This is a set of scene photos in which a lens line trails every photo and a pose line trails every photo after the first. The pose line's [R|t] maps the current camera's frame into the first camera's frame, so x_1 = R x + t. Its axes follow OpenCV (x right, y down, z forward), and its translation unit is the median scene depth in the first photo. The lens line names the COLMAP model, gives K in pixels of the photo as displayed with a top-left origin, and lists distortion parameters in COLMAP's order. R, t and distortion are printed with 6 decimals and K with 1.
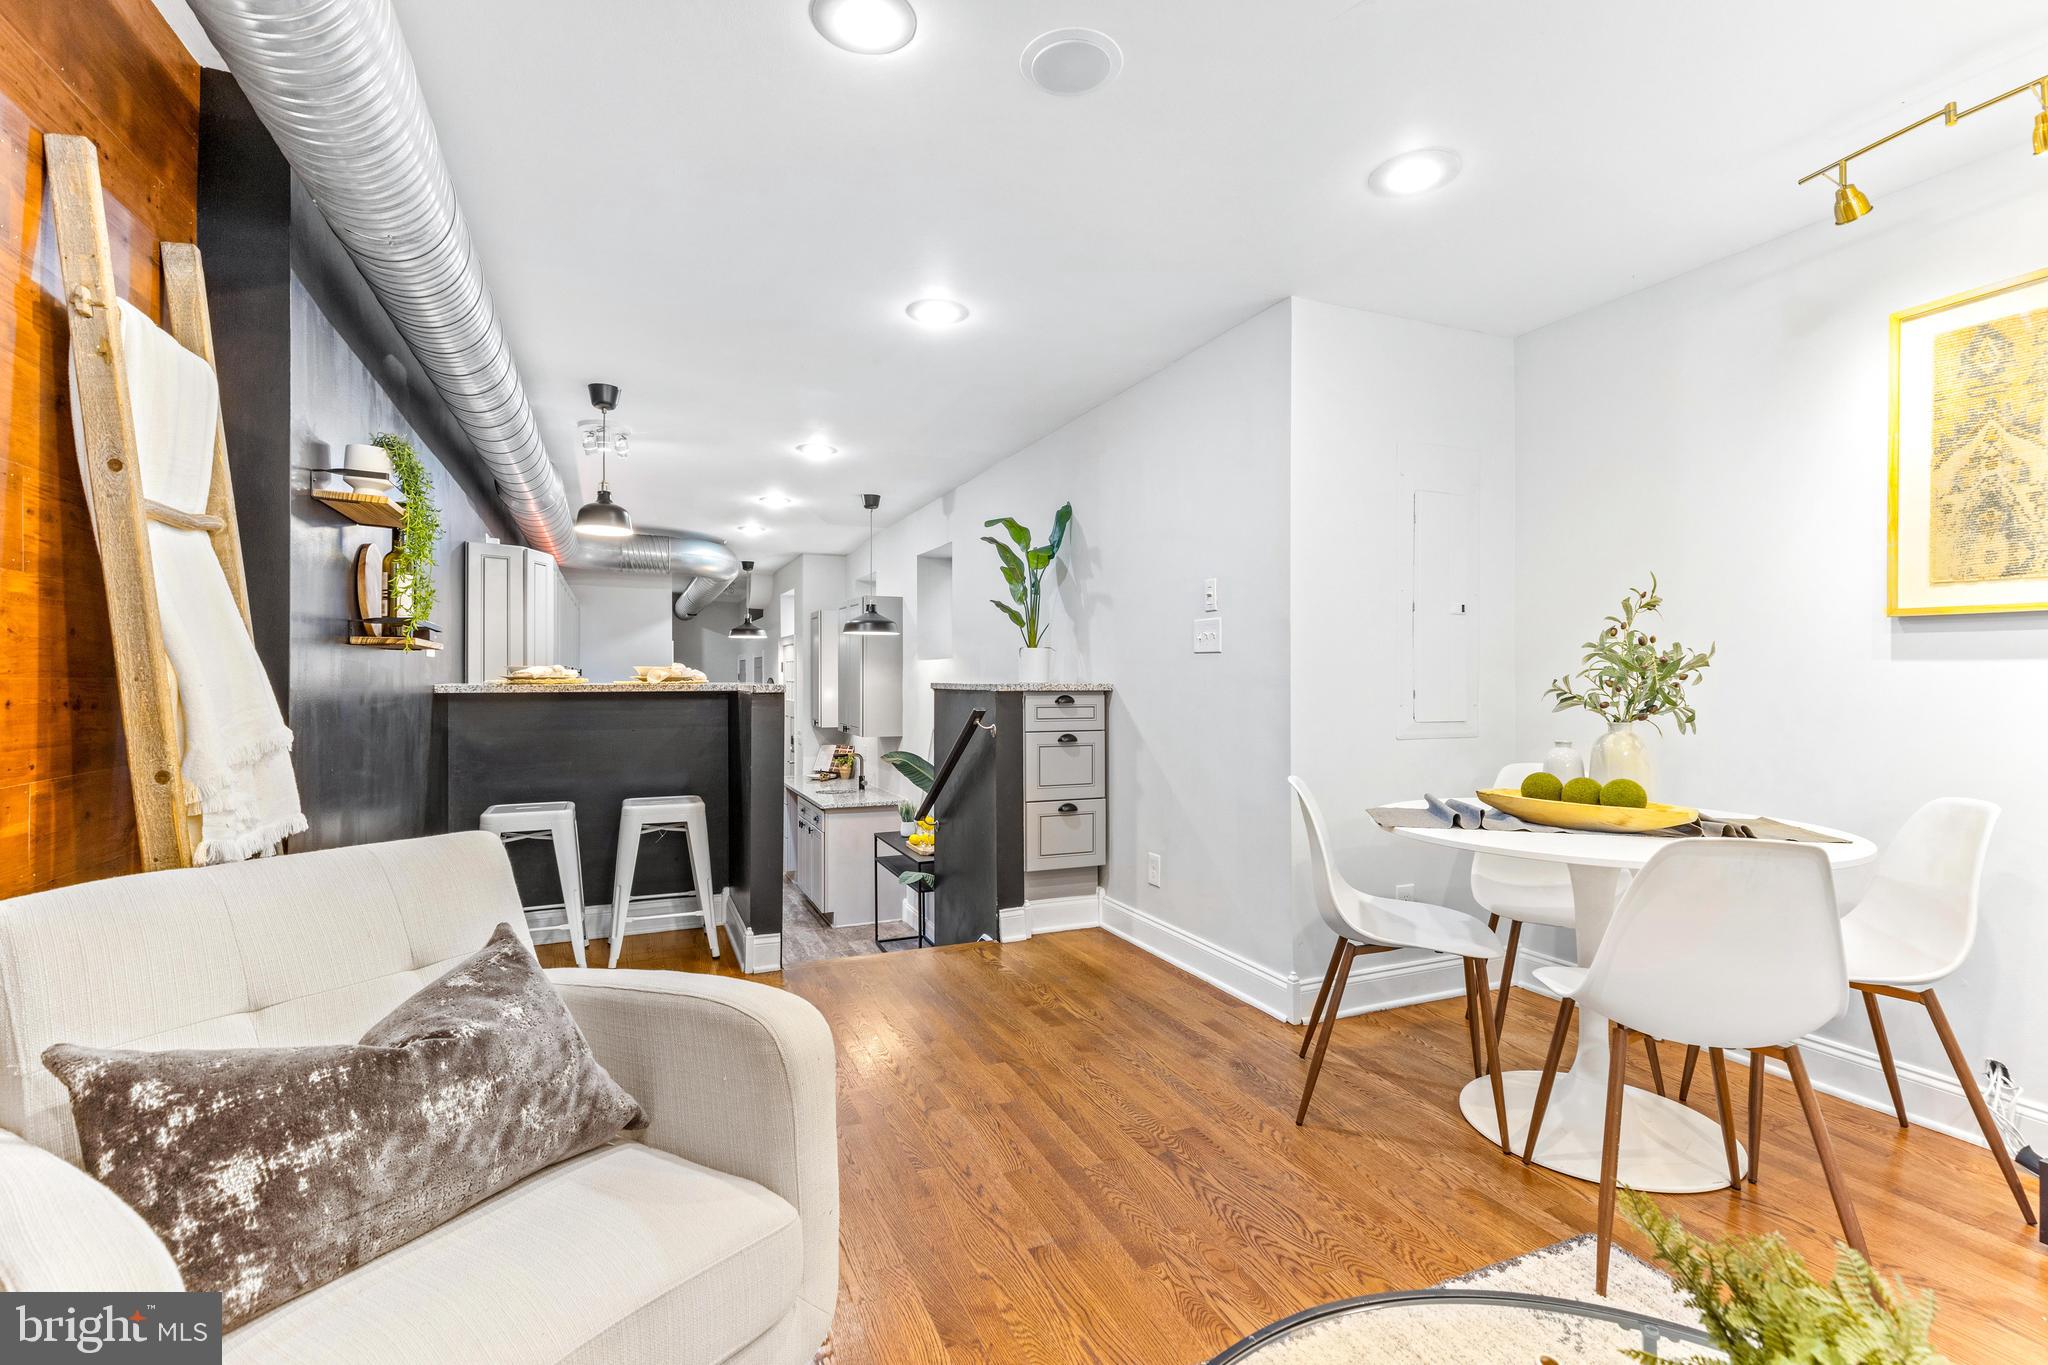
lens RADIAL K [[925.4, 0, 1026.0], [0, 925.4, 676.8], [0, 0, 1]] dist [0.005831, -0.001265]
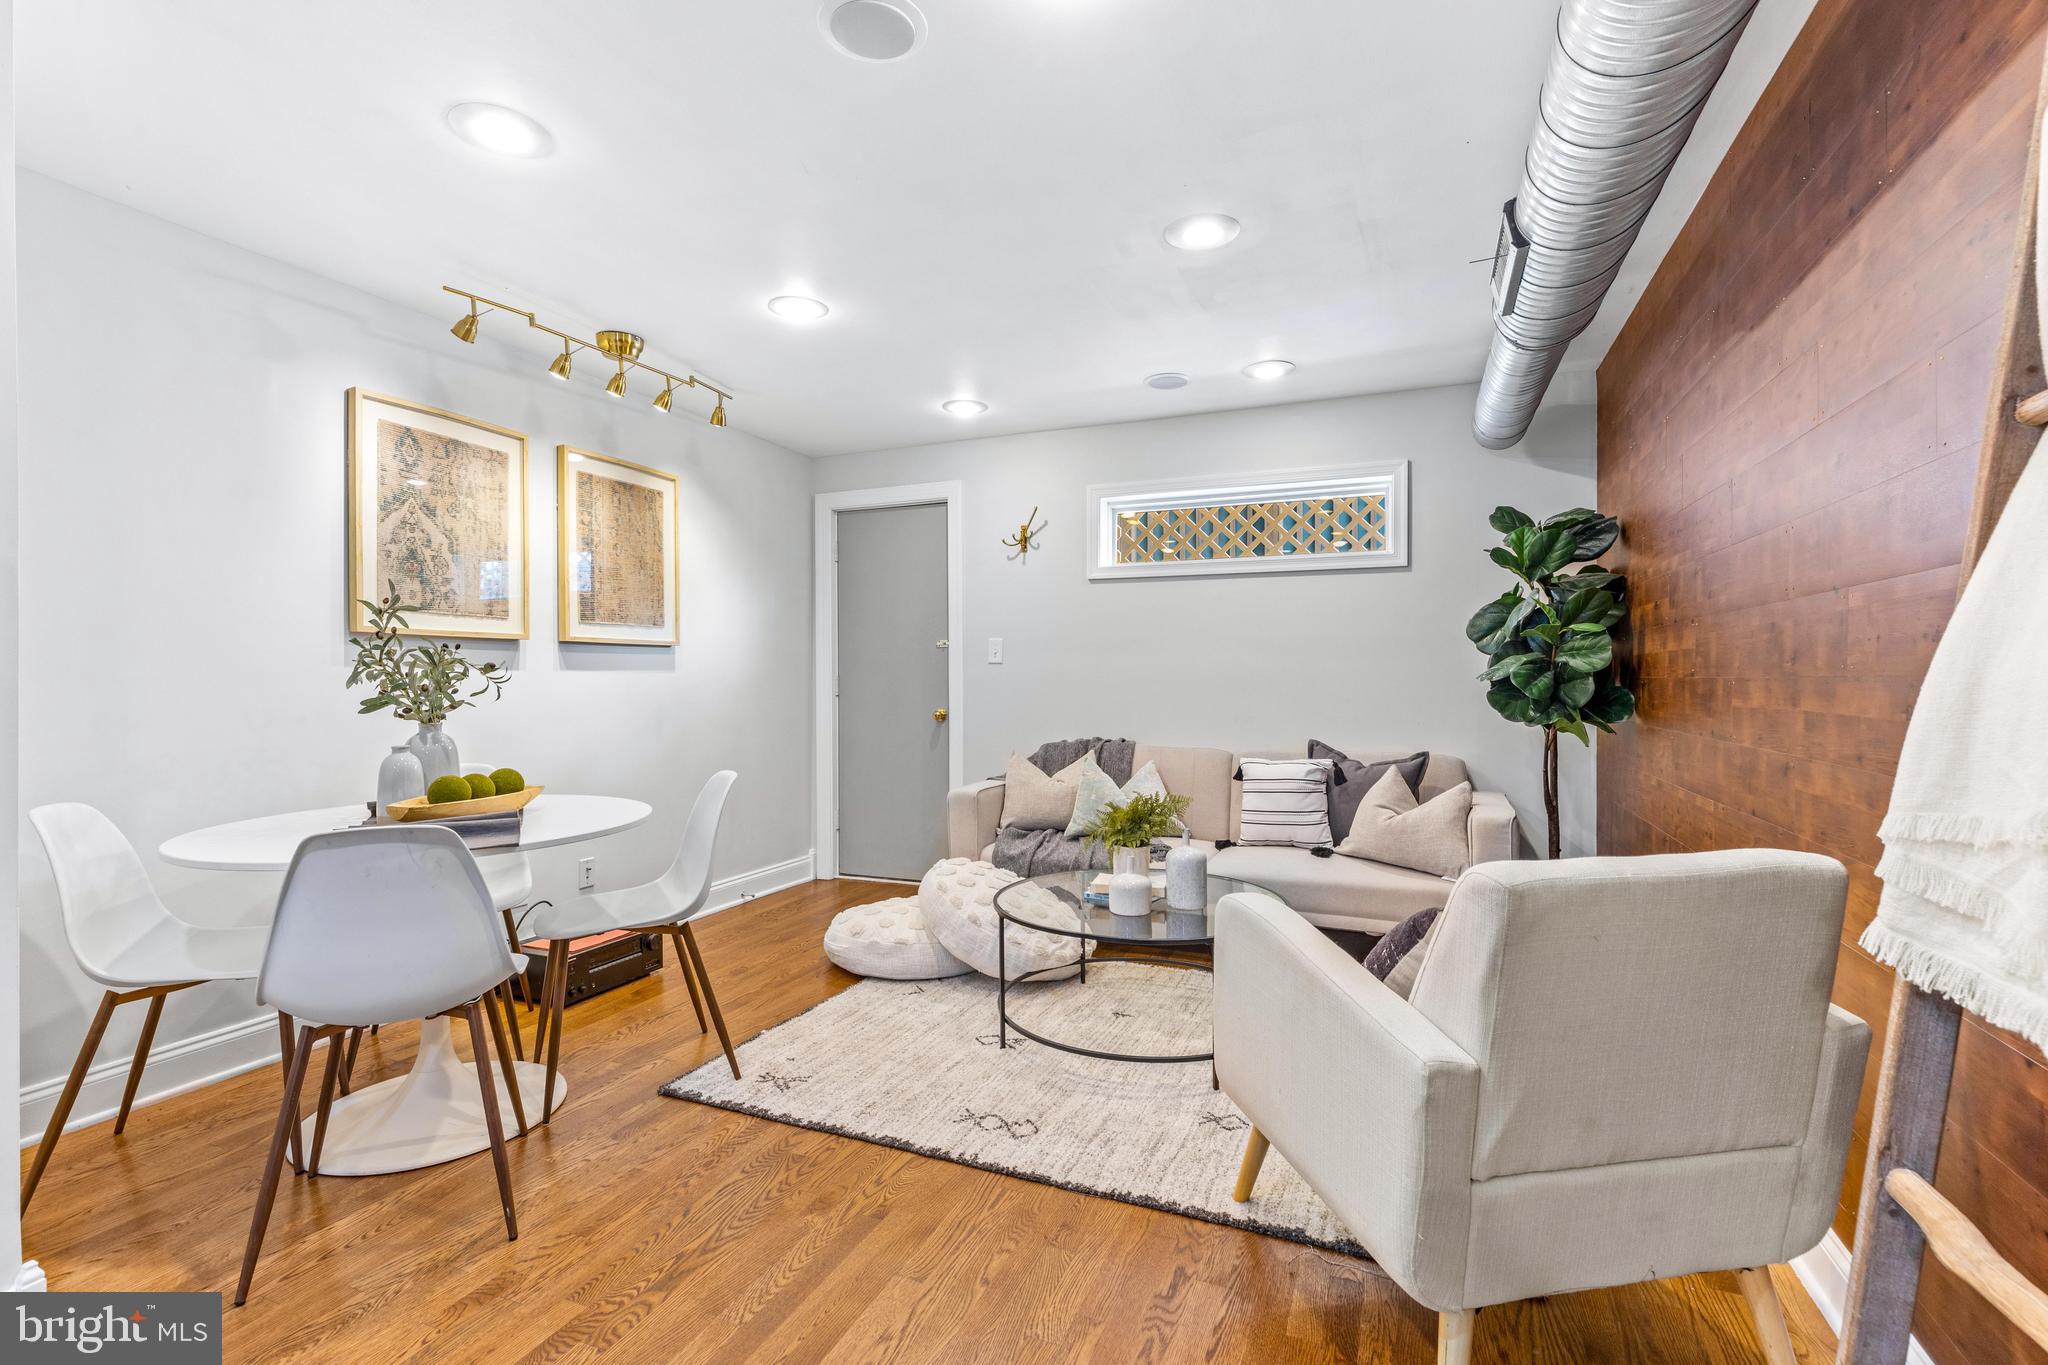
lens RADIAL K [[925.4, 0, 1029.9], [0, 925.4, 681.2], [0, 0, 1]] dist [0.005831, -0.001265]
pose [[-0.693698, 0.000970, 0.720265, -0.346871], [0.003760, 0.999990, 0.002274, 0.001289], [-0.720256, 0.004286, -0.693695, 0.722875]]
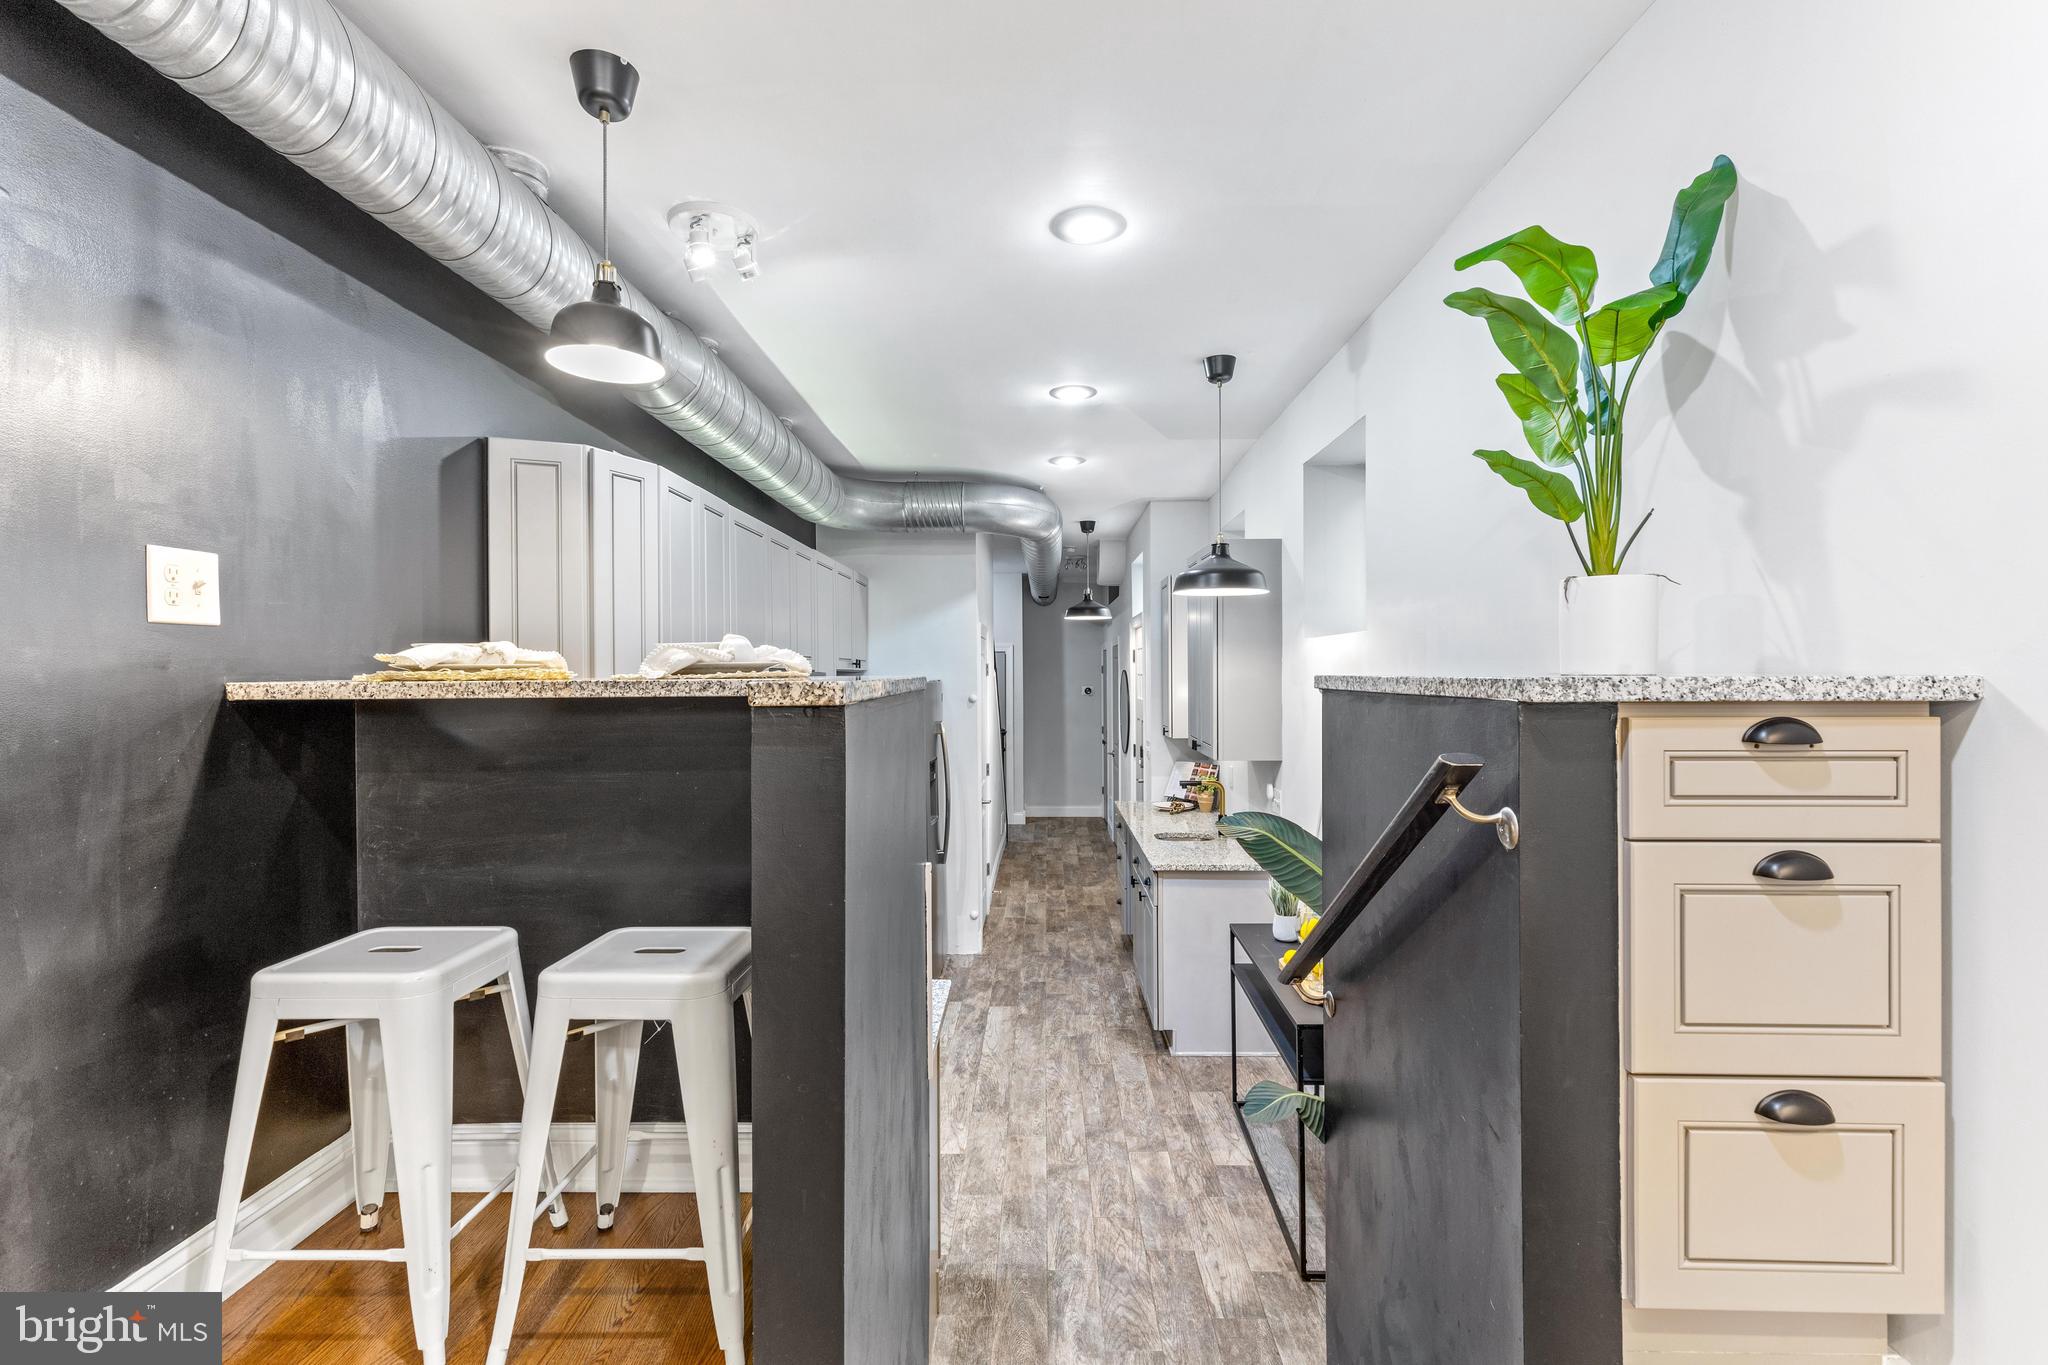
lens RADIAL K [[925.4, 0, 1023.3], [0, 925.4, 682.0], [0, 0, 1]] dist [0.005831, -0.001265]
pose [[0.907367, -0.000763, -0.420339, -0.051719], [0.006176, 0.999915, 0.011518, 0.004506], [0.420294, -0.013047, 0.907294, 0.647821]]
